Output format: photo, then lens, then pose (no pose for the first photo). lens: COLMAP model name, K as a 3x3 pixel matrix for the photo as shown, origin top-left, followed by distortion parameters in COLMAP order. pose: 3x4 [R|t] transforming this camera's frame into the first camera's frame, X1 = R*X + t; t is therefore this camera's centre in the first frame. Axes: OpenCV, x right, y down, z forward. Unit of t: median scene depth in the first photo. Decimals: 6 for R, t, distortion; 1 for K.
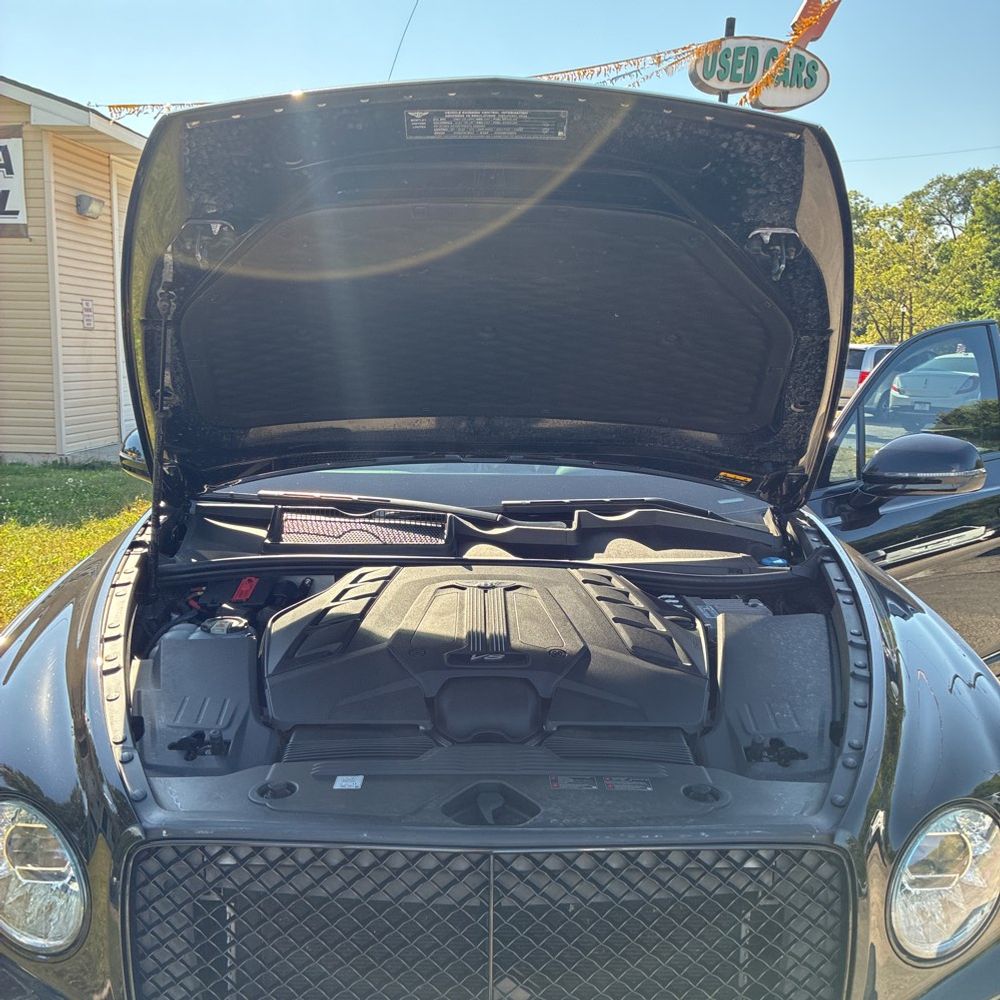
lens RADIAL K [[1001.1, 0, 470.6], [0, 1001.1, 499.5], [0, 0, 1]] dist [0.005725, 0.016495]
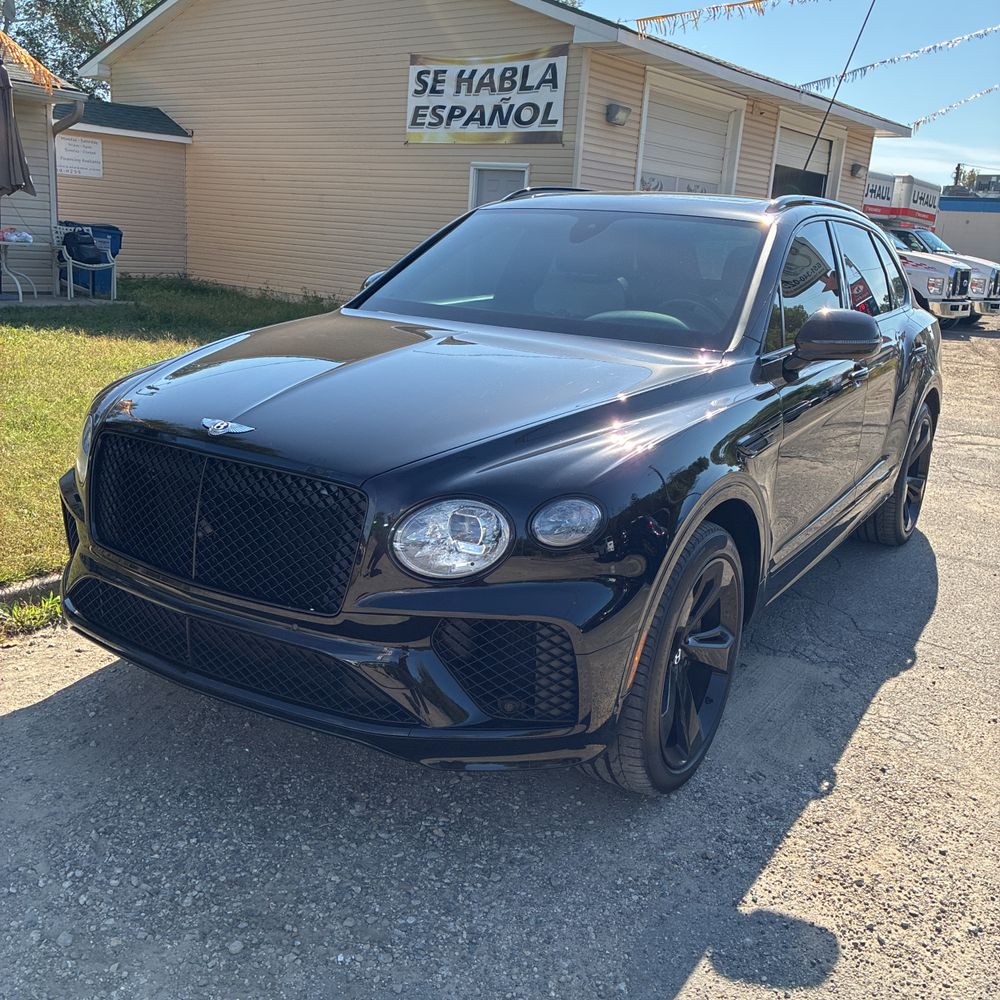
lens RADIAL K [[981.2, 0, 500.0], [0, 981.2, 500.0], [0, 0, 1]] dist [-0.004489, 0.022221]
pose [[0.847539, 0.174035, -0.501388, 0.139896], [-0.126511, 0.983724, 0.127604, 0.011699], [0.515434, -0.044719, 0.855761, -0.036023]]
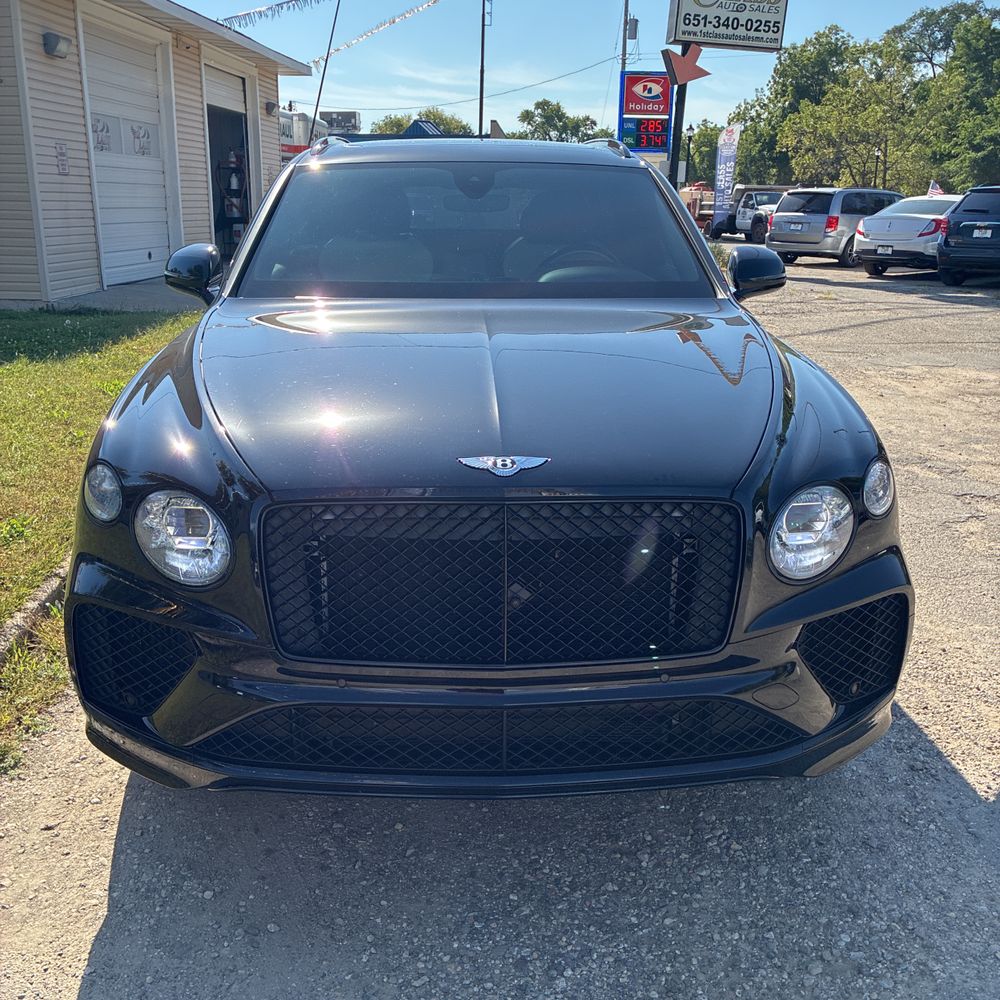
lens RADIAL K [[993.9, 0, 473.2], [0, 993.9, 494.1], [0, 0, 1]] dist [0.030177, -0.023104]
pose [[0.999412, -0.015793, 0.030435, -0.007795], [0.011429, 0.990289, 0.138556, 0.013712], [-0.032328, -0.138127, 0.989887, -0.051030]]
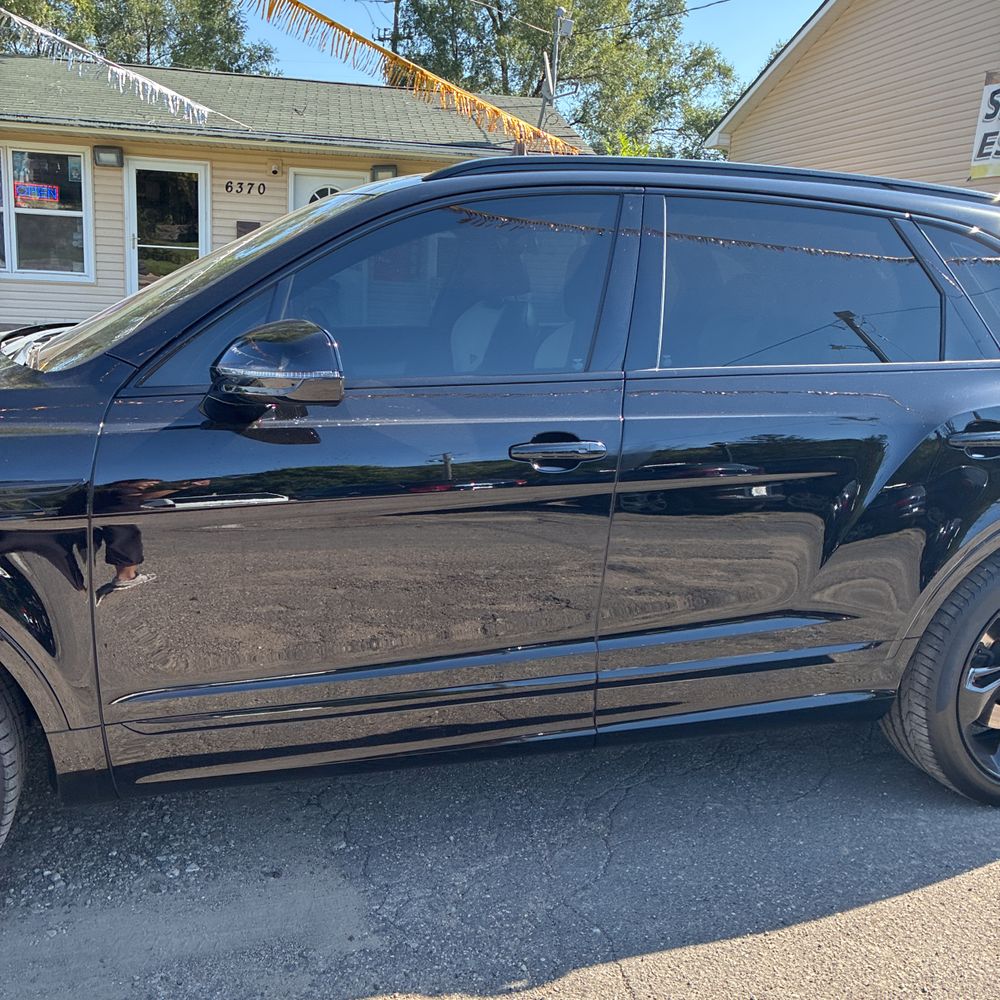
lens RADIAL K [[978.3, 0, 500.0], [0, 978.3, 500.0], [0, 0, 1]] dist [0.032350, -0.019886]
pose [[0.287468, 0.222147, -0.931672, 0.240605], [-0.181538, 0.967736, 0.174732, -0.023889], [0.940428, 0.118904, 0.318522, 0.230462]]
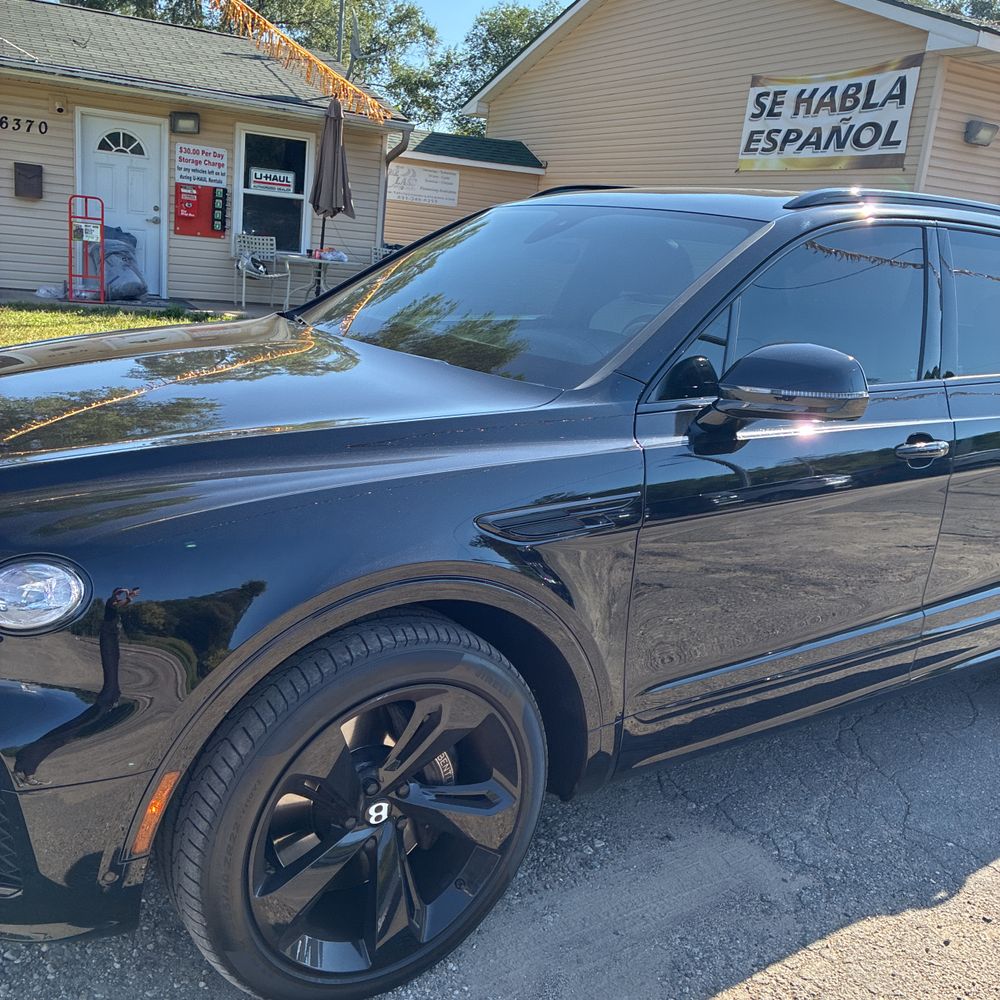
lens RADIAL K [[978.3, 0, 500.0], [0, 978.3, 500.0], [0, 0, 1]] dist [0.032350, -0.019886]
pose [[0.565253, 0.245507, -0.787537, 0.192034], [-0.202503, 0.966771, 0.156035, -0.007132], [0.799676, 0.071279, 0.596186, 0.095615]]
